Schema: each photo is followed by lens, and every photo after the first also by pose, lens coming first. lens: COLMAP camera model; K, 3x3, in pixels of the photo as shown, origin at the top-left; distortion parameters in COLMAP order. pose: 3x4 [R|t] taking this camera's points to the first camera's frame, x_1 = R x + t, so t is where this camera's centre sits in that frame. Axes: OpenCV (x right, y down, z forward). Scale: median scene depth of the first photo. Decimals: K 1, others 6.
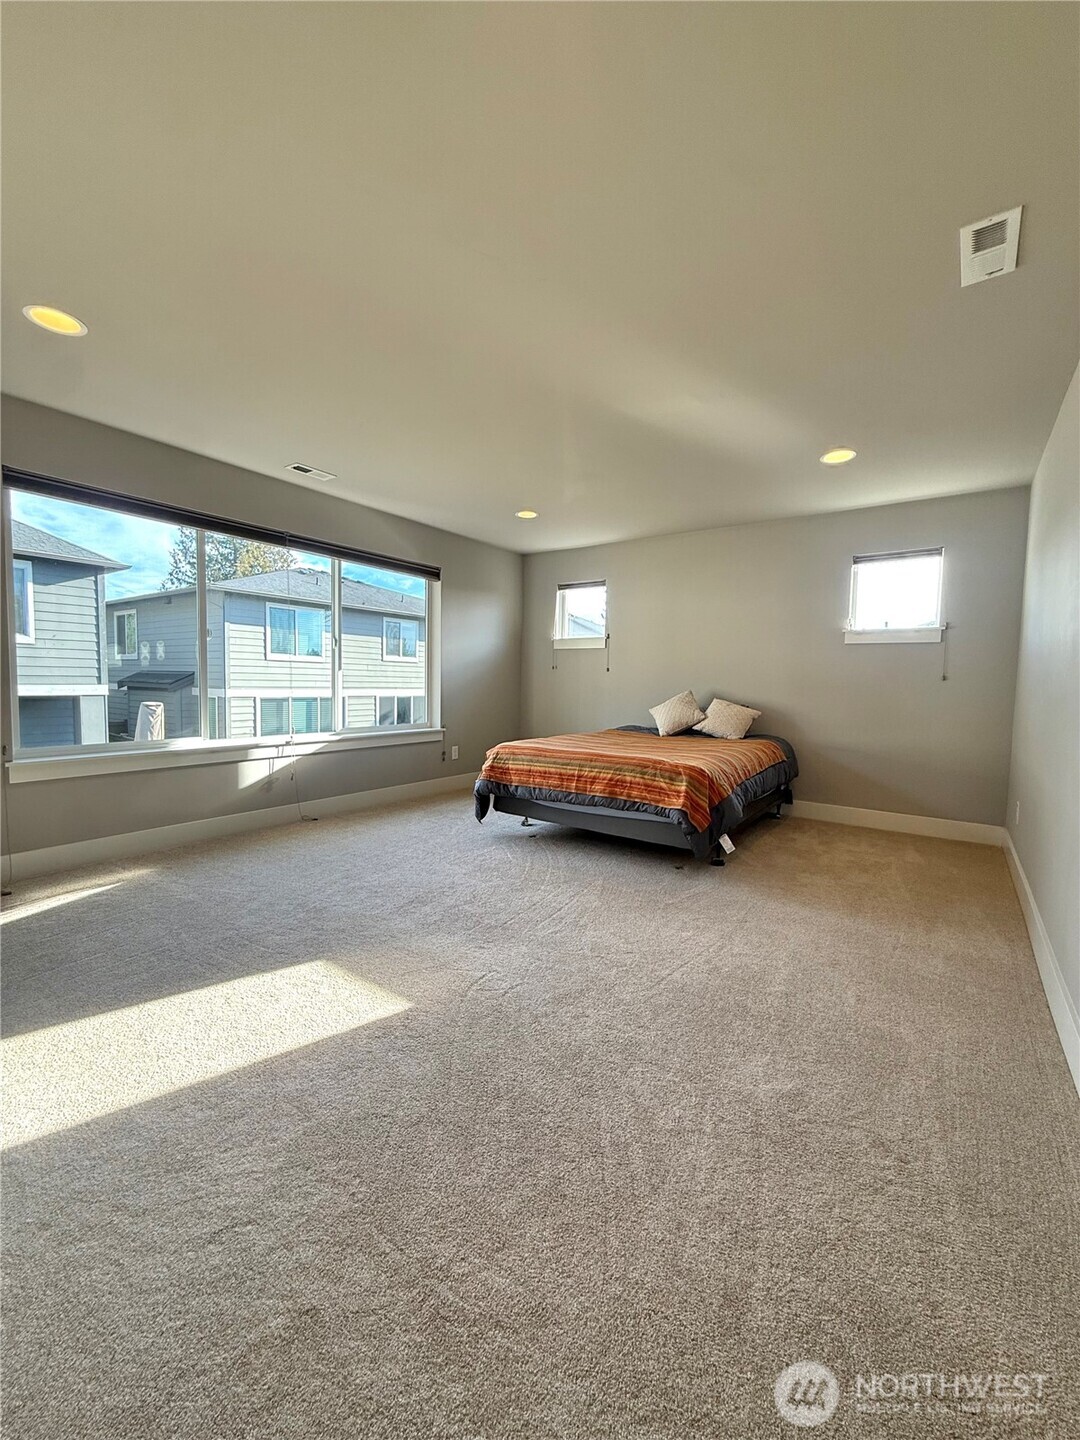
lens RADIAL K [[583.5, 0, 539.5], [0, 583.5, 720.7], [0, 0, 1]] dist [0.008815, 0.000176]
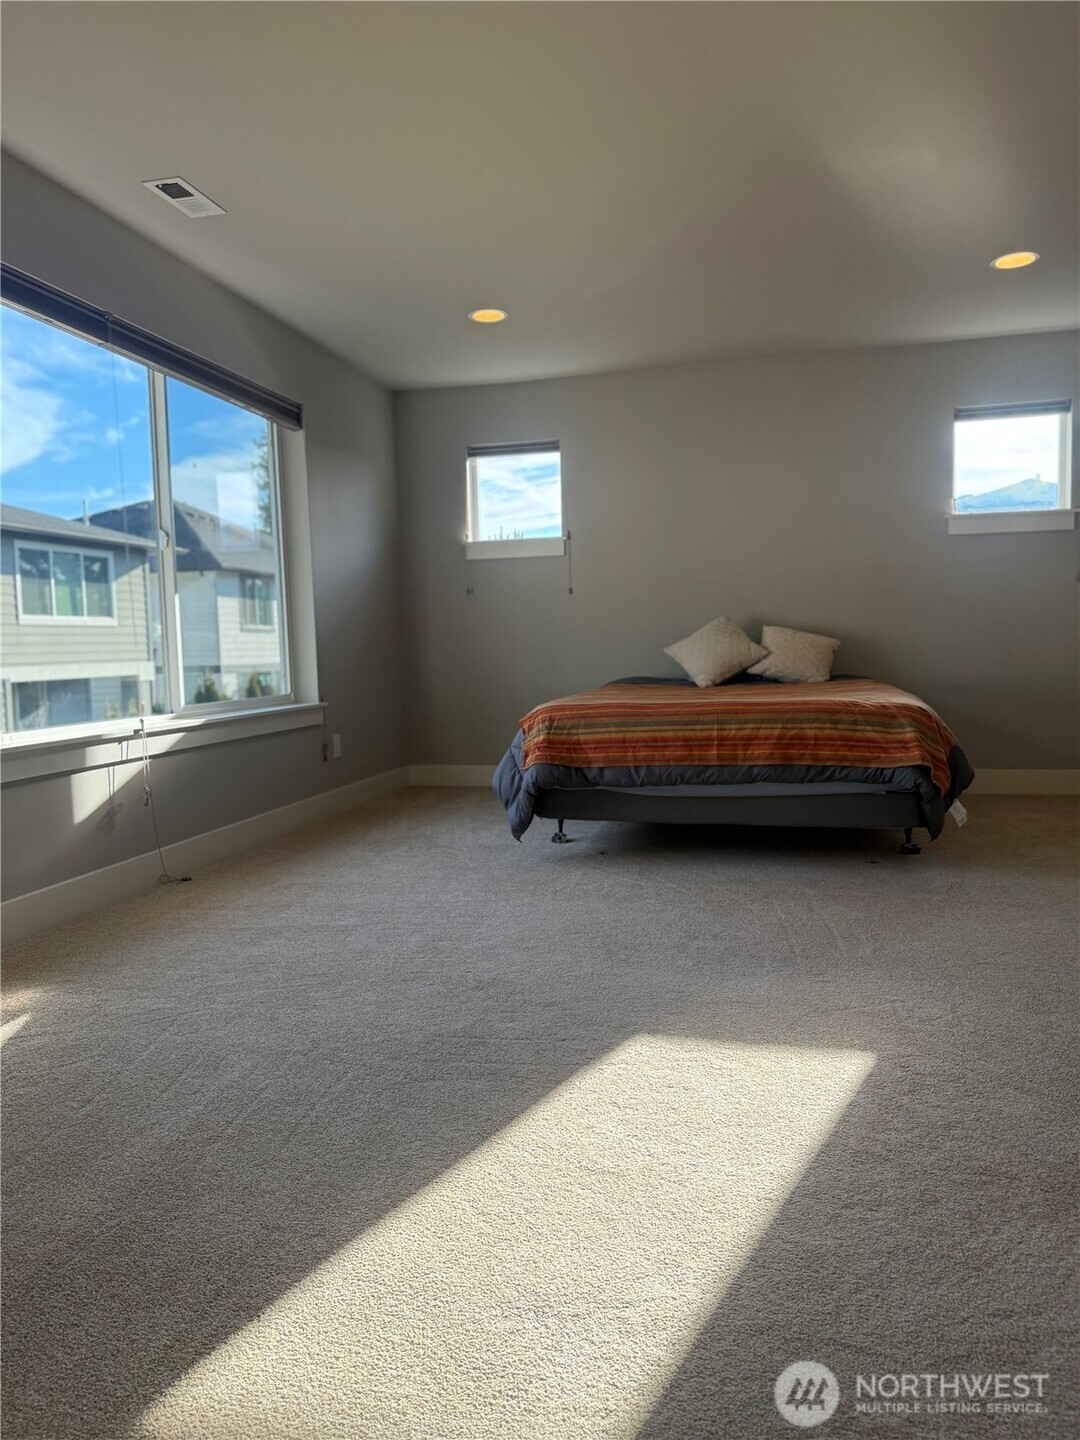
lens RADIAL K [[1027.9, 0, 539.5], [0, 1027.9, 713.5], [0, 0, 1]] dist [0.081419, -0.029720]
pose [[0.926370, -0.068232, 0.370383, -0.482518], [0.067984, 0.997592, 0.013740, 0.035782], [-0.370429, 0.012452, 0.928777, 0.031784]]
